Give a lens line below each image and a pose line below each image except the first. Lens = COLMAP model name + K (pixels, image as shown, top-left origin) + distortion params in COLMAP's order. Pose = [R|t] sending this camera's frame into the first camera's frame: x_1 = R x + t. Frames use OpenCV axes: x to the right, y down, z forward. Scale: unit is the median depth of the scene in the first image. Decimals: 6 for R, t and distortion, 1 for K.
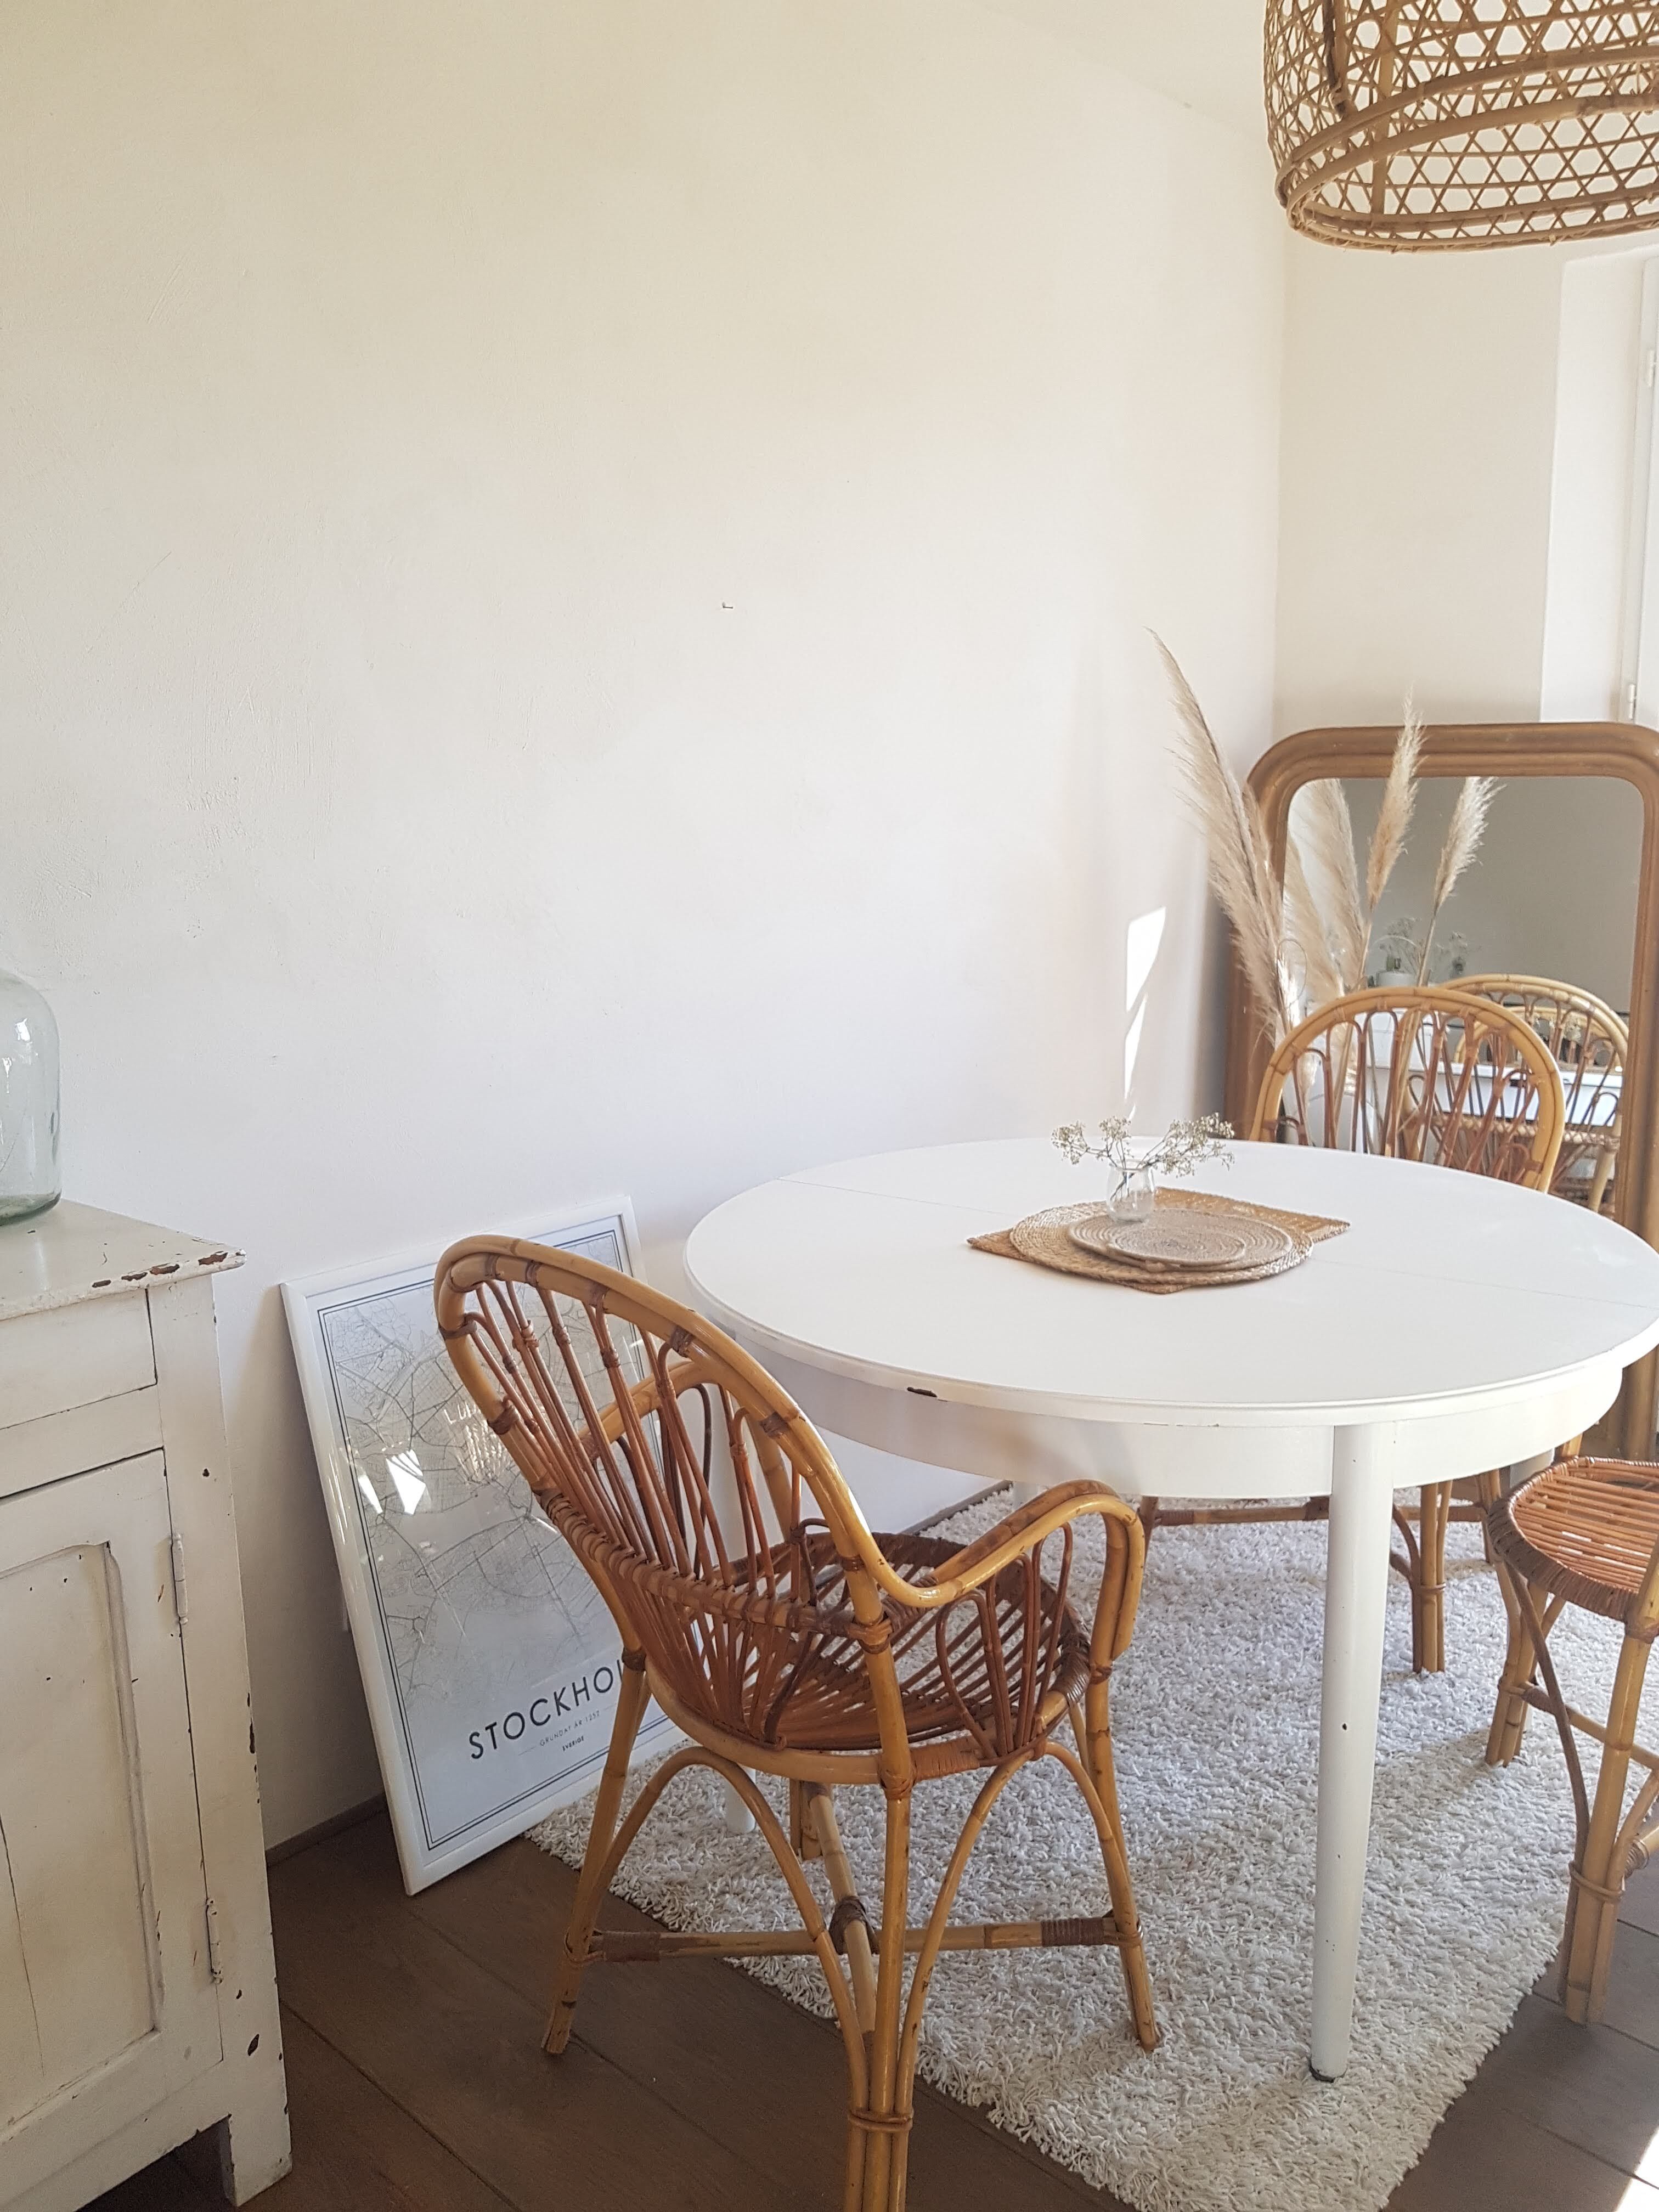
lens RADIAL K [[1739.0, 0, 839.6], [0, 1739.0, 1098.4], [0, 0, 1]] dist [-0.008921, -0.029222]
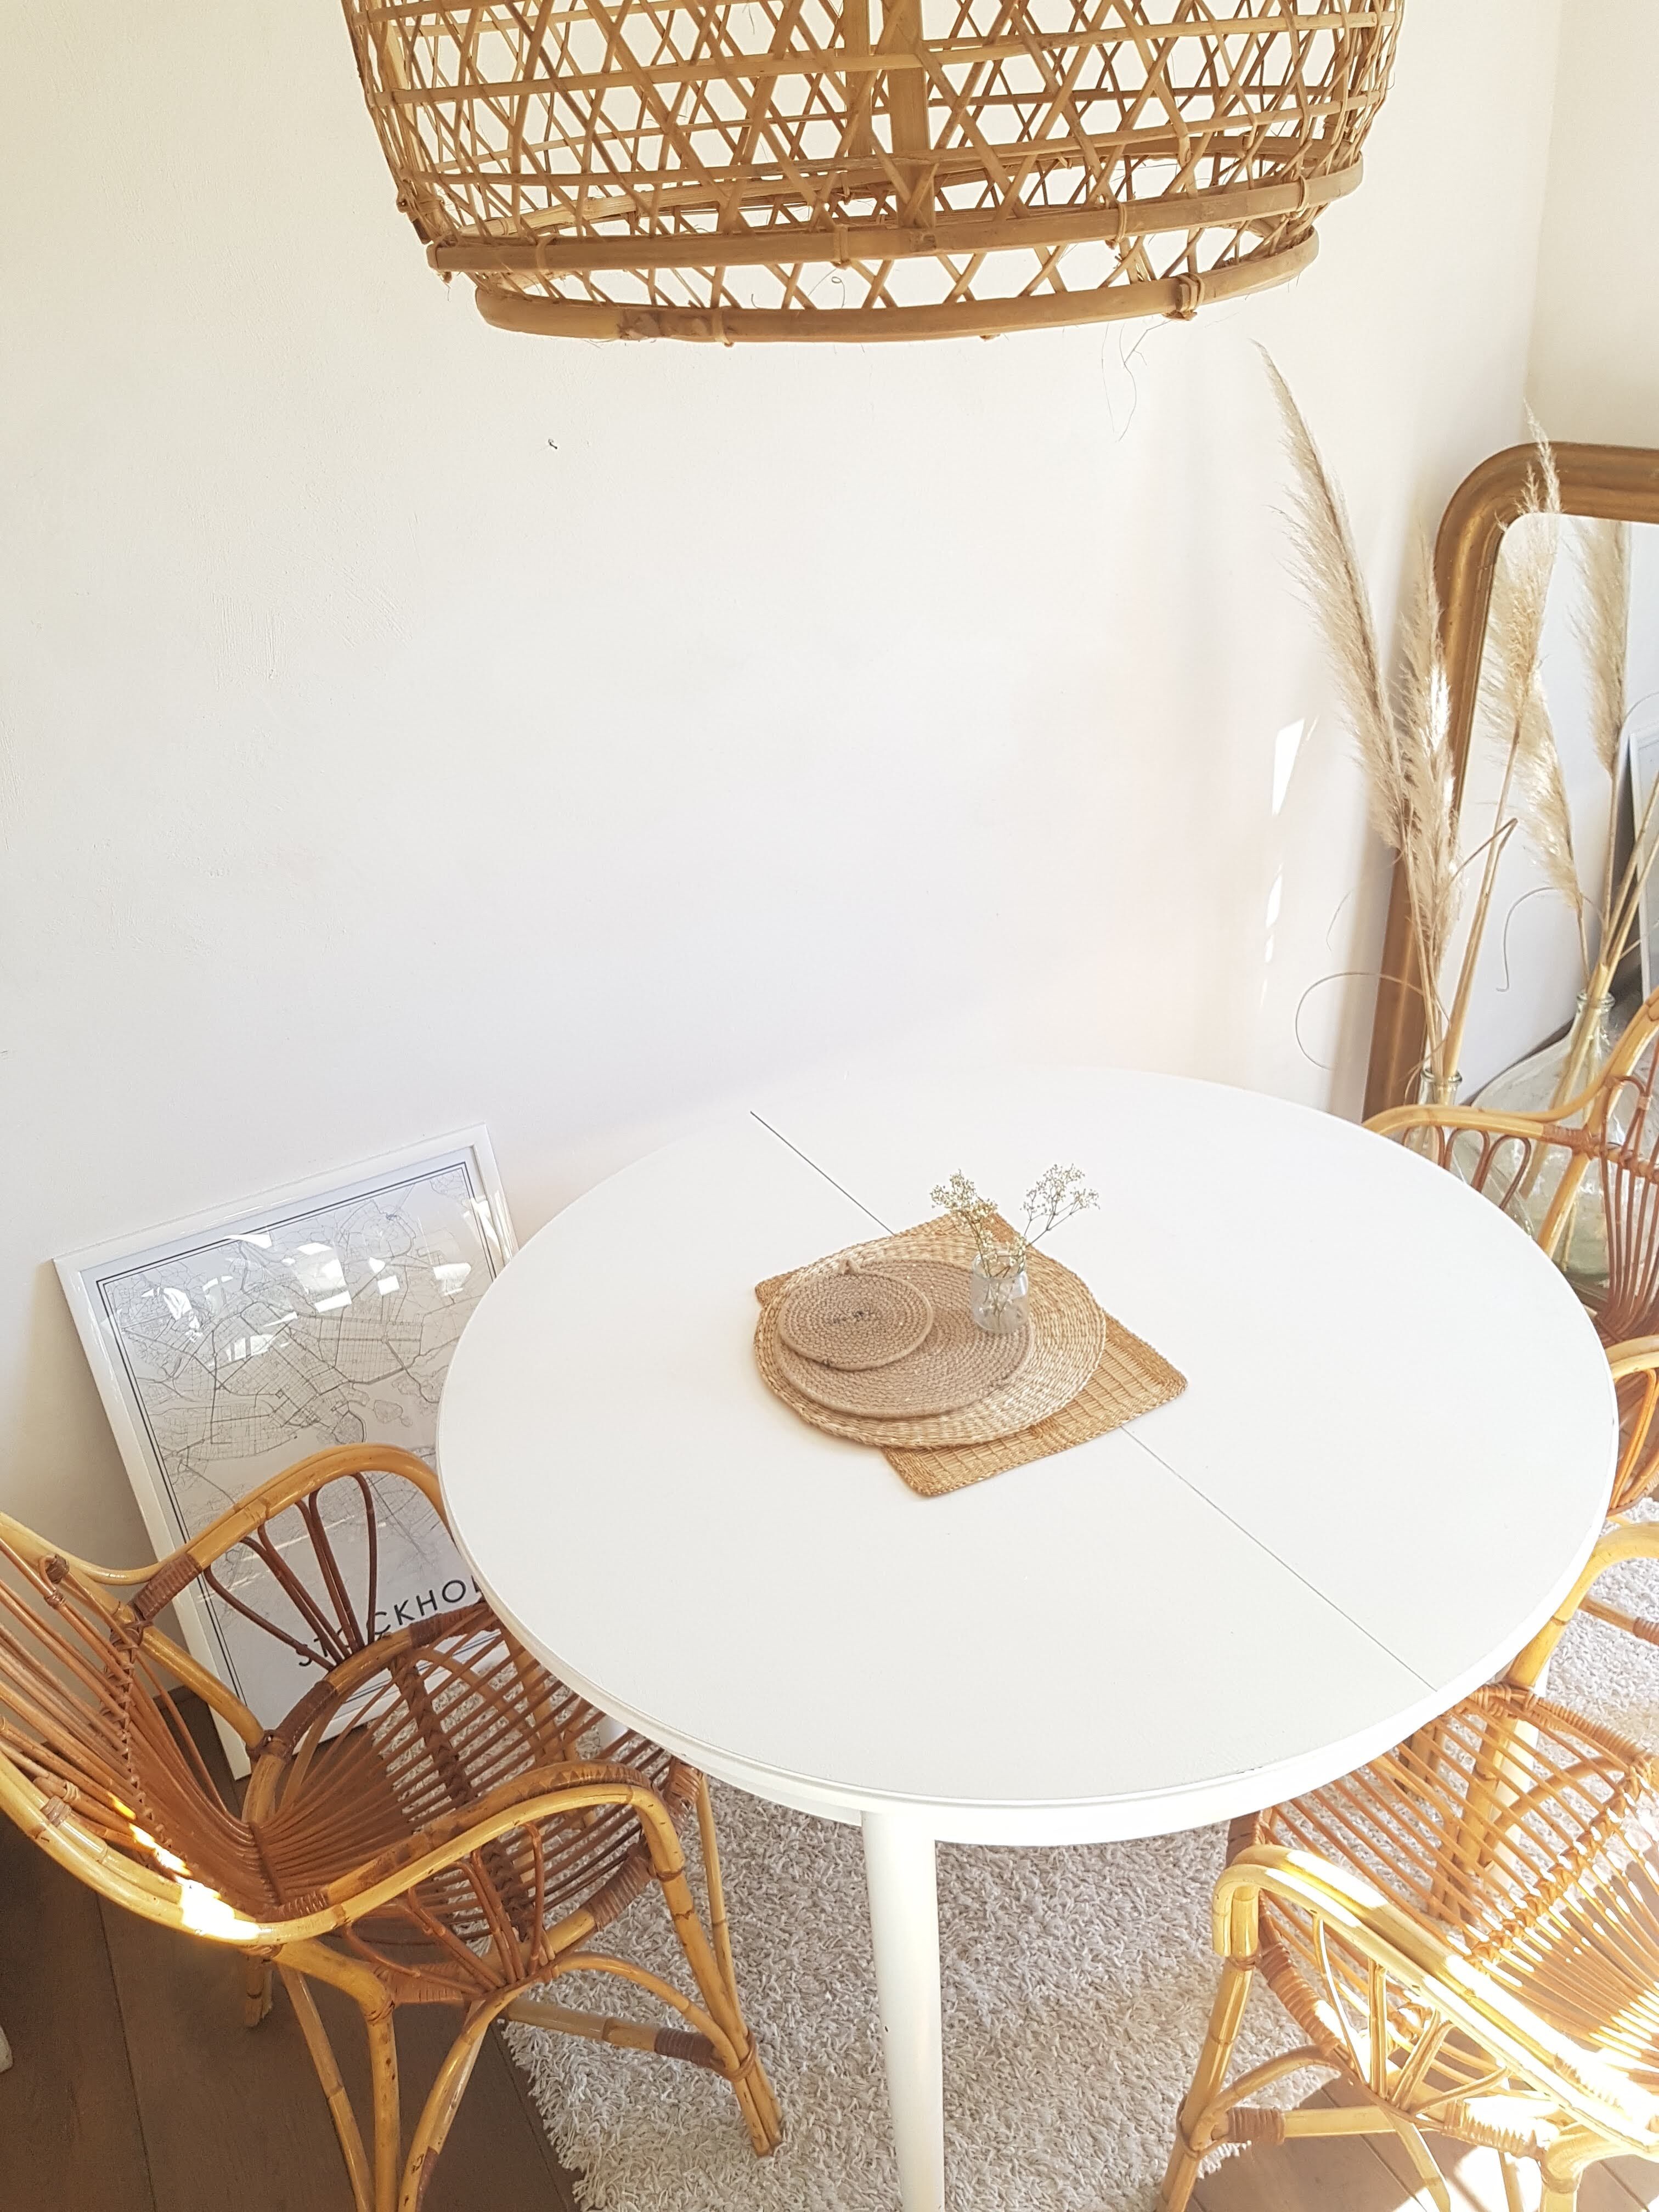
lens RADIAL K [[1739.0, 0, 839.6], [0, 1739.0, 1098.4], [0, 0, 1]] dist [-0.008921, -0.029222]
pose [[0.949427, 0.108653, -0.294591, 0.379914], [-0.006737, 0.945053, 0.326847, -0.299688], [0.313917, -0.308333, 0.897991, 0.261570]]
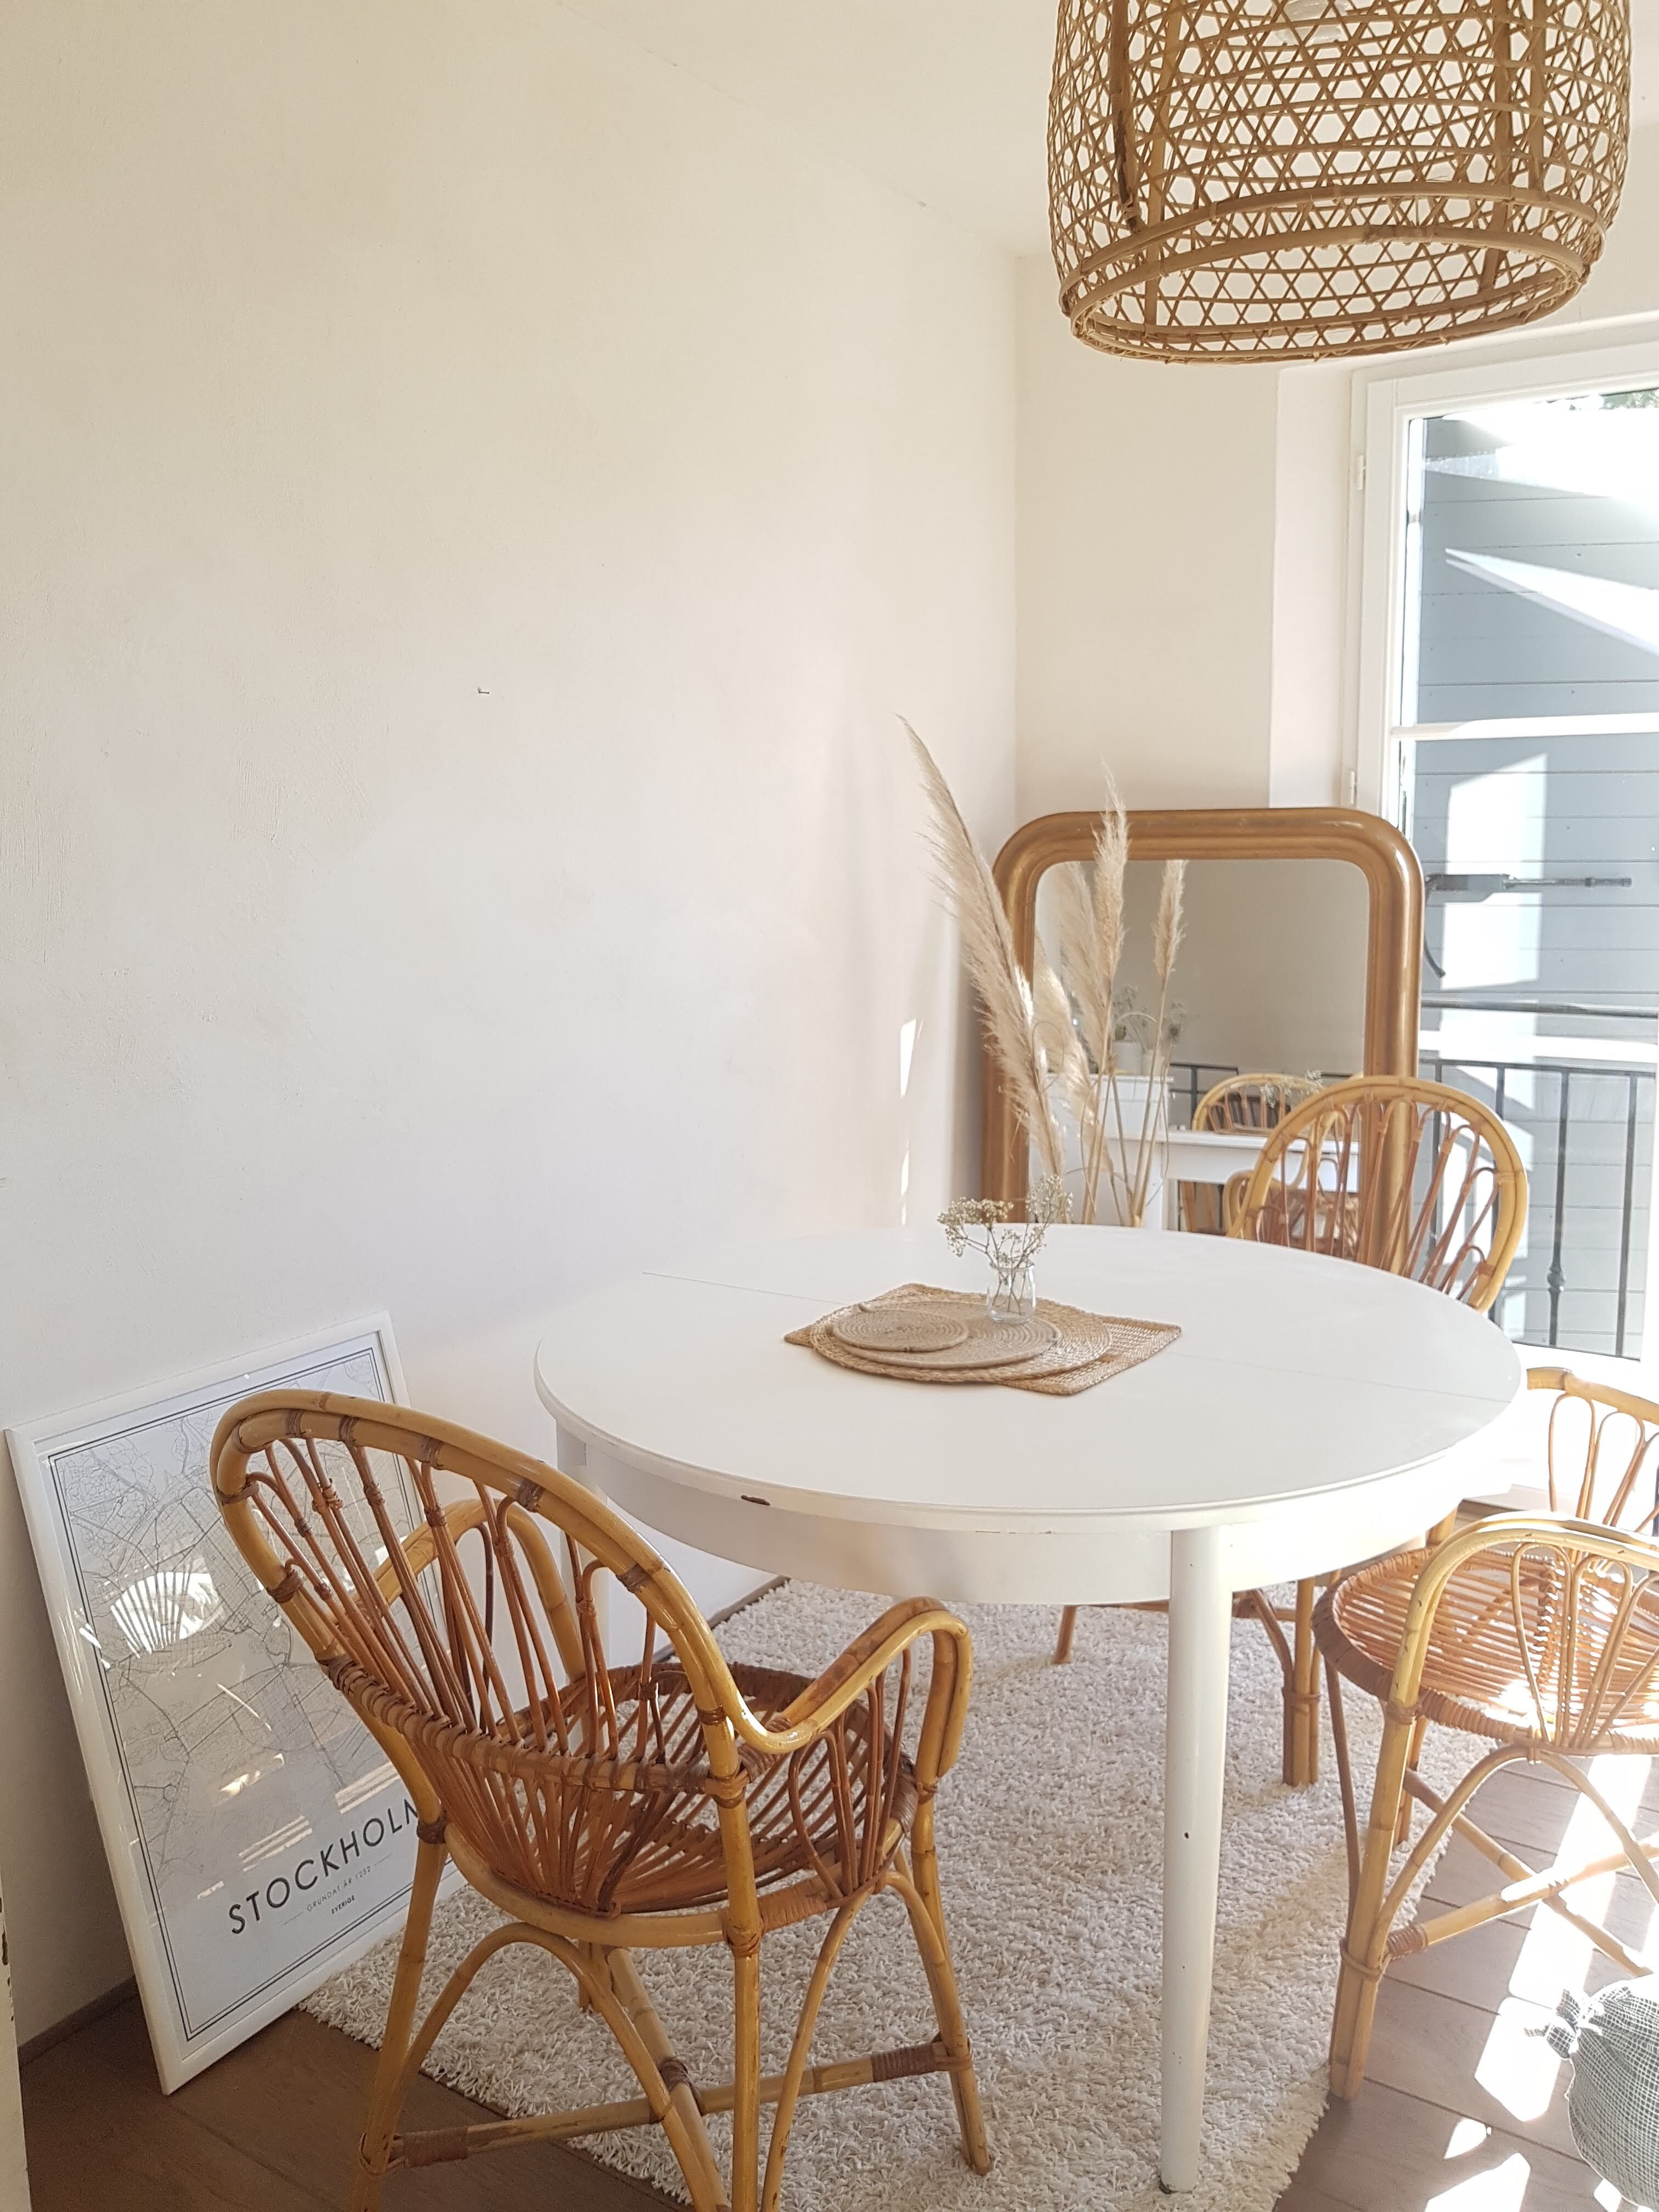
lens RADIAL K [[1741.1, 0, 829.5], [0, 1741.1, 1106.0], [0, 0, 1]] dist [-0.005000, -0.042221]
pose [[0.987767, -0.024138, 0.154054, -0.032524], [0.029471, 0.999039, -0.032431, -0.018148], [-0.153124, 0.036575, 0.987530, 0.026521]]
